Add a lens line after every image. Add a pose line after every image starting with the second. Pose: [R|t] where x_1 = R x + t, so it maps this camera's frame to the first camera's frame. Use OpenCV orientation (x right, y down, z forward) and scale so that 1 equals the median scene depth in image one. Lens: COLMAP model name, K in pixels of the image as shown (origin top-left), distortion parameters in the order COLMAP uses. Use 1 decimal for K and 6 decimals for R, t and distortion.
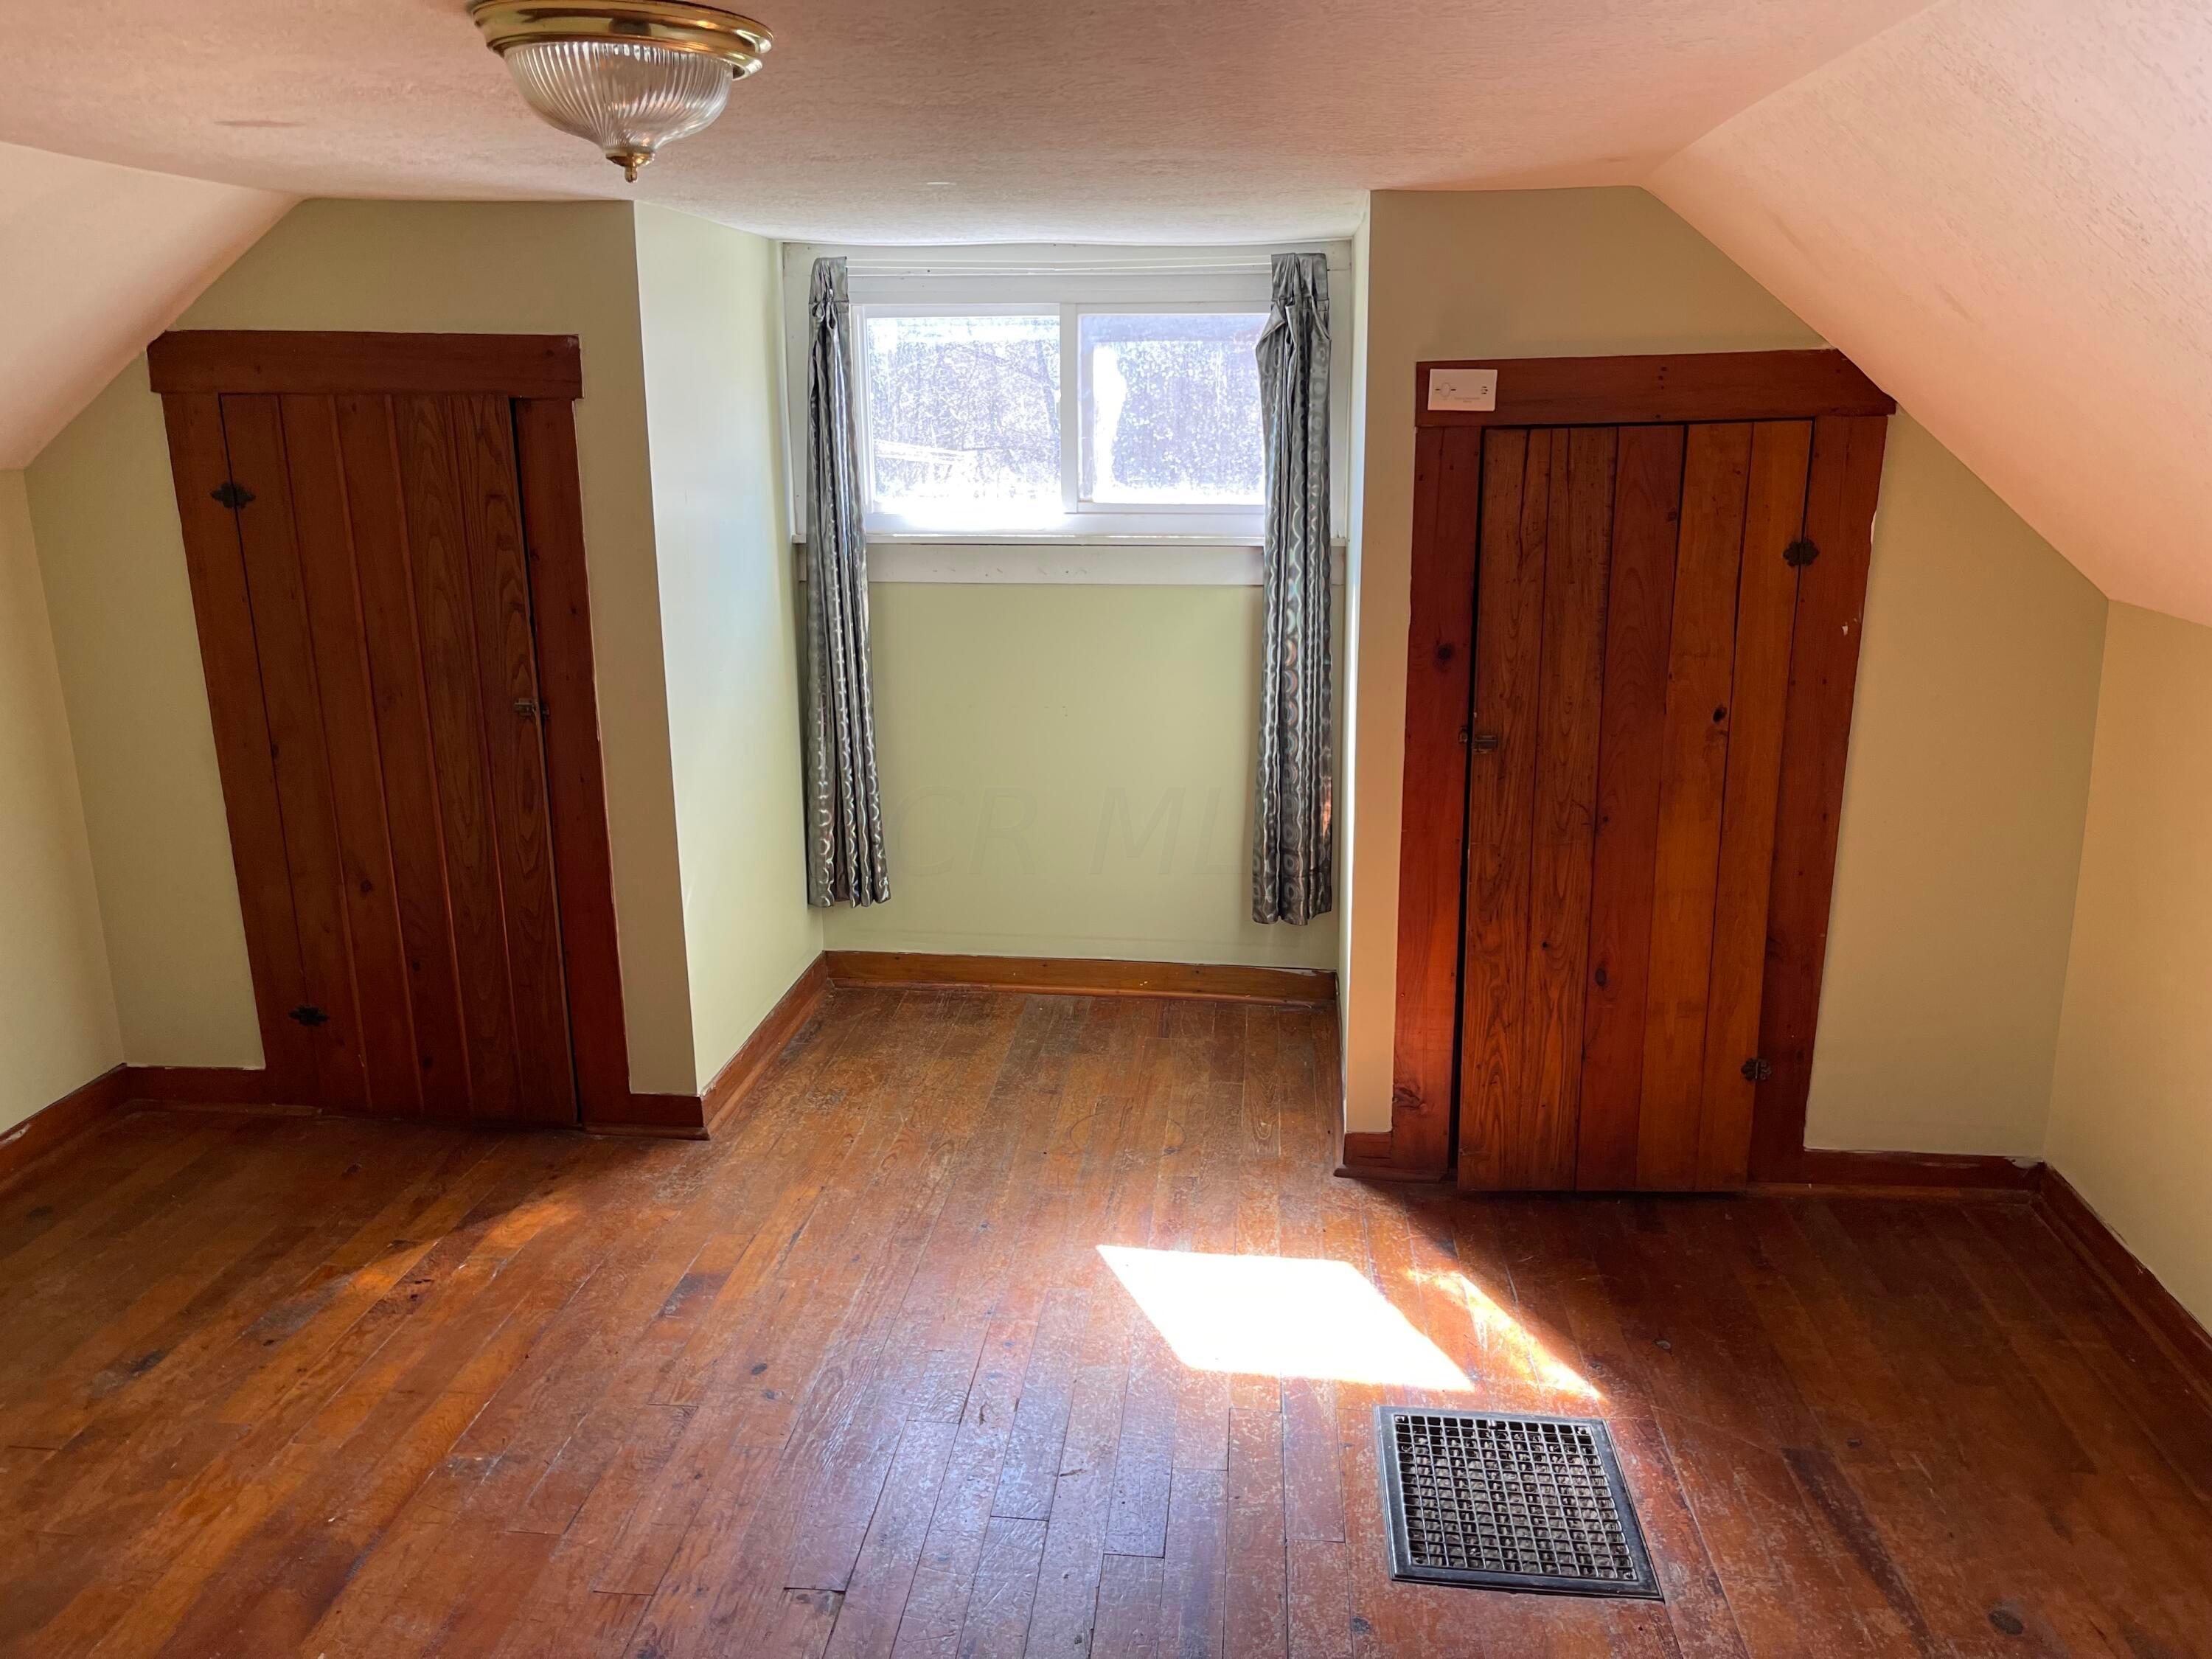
lens RADIAL K [[1655.0, 0, 1106.0], [0, 1655.0, 829.5], [0, 0, 1]] dist [0.015038, -0.001153]
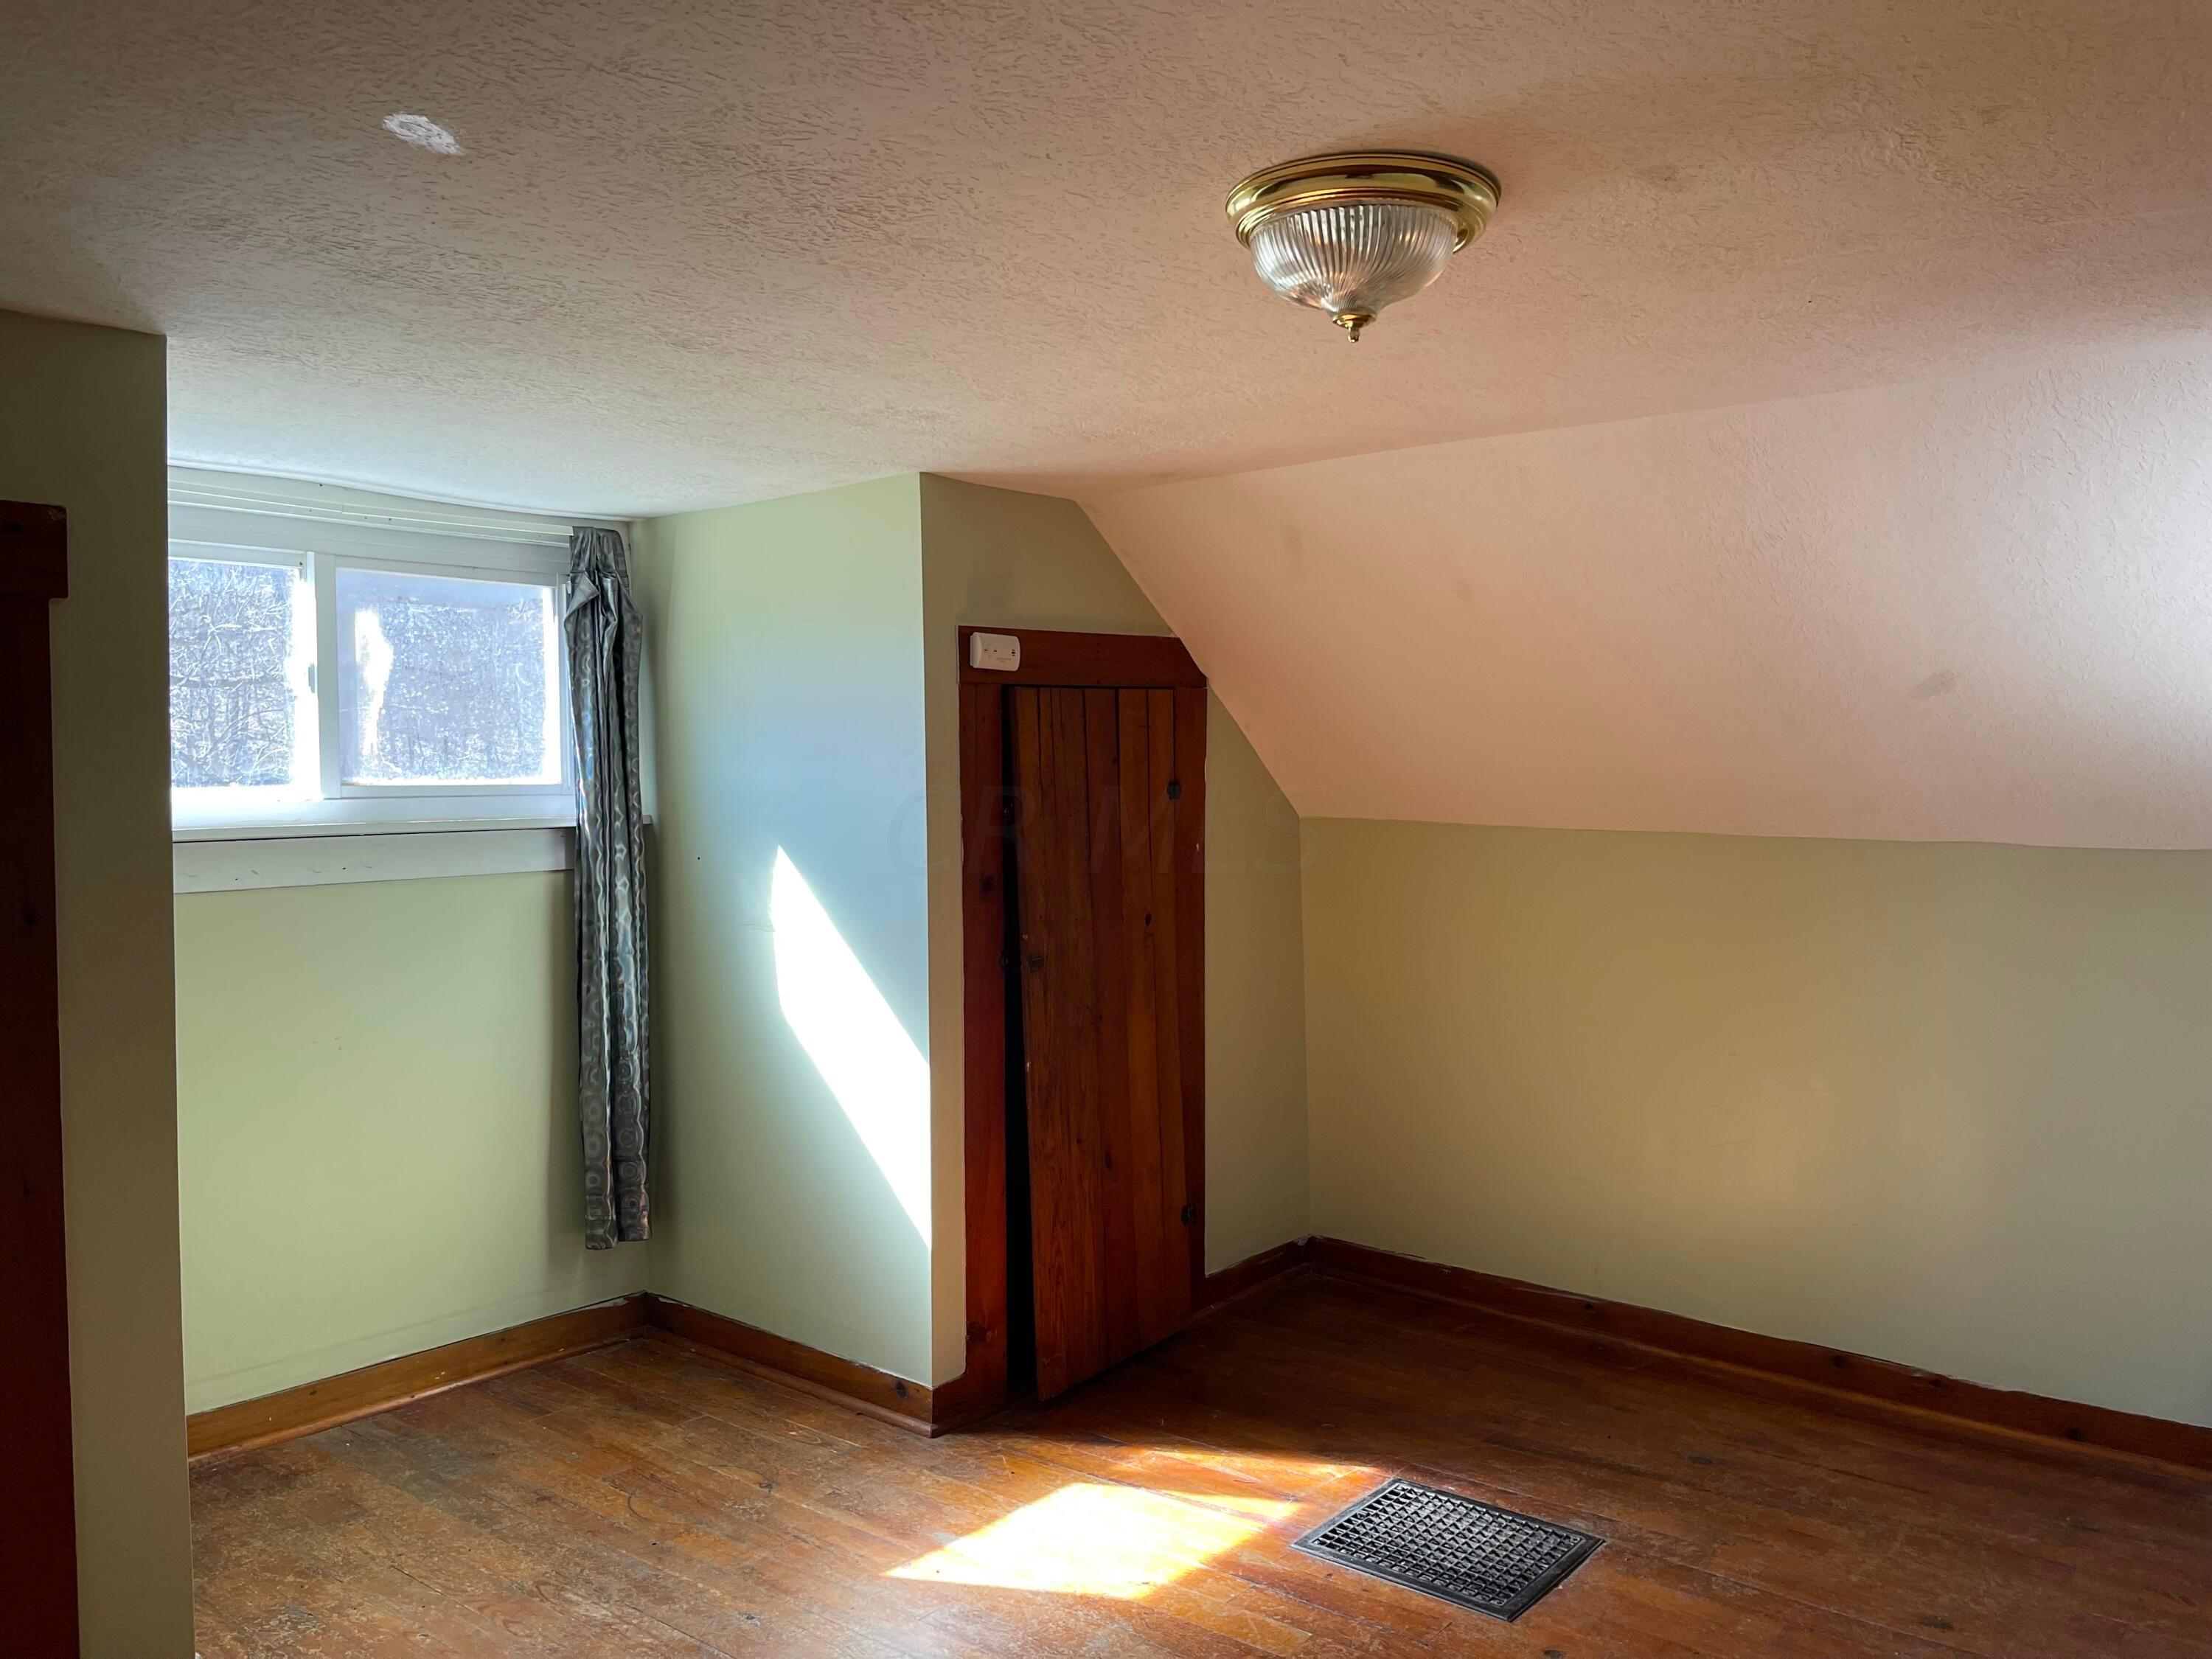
lens RADIAL K [[1701.4, 0, 1107.8], [0, 1701.4, 798.1], [0, 0, 1]] dist [0.044759, -0.004781]
pose [[0.554536, -0.014840, 0.832027, -0.675011], [0.215193, 0.968389, -0.126152, -0.003638], [-0.803854, 0.249002, 0.540200, 0.312091]]
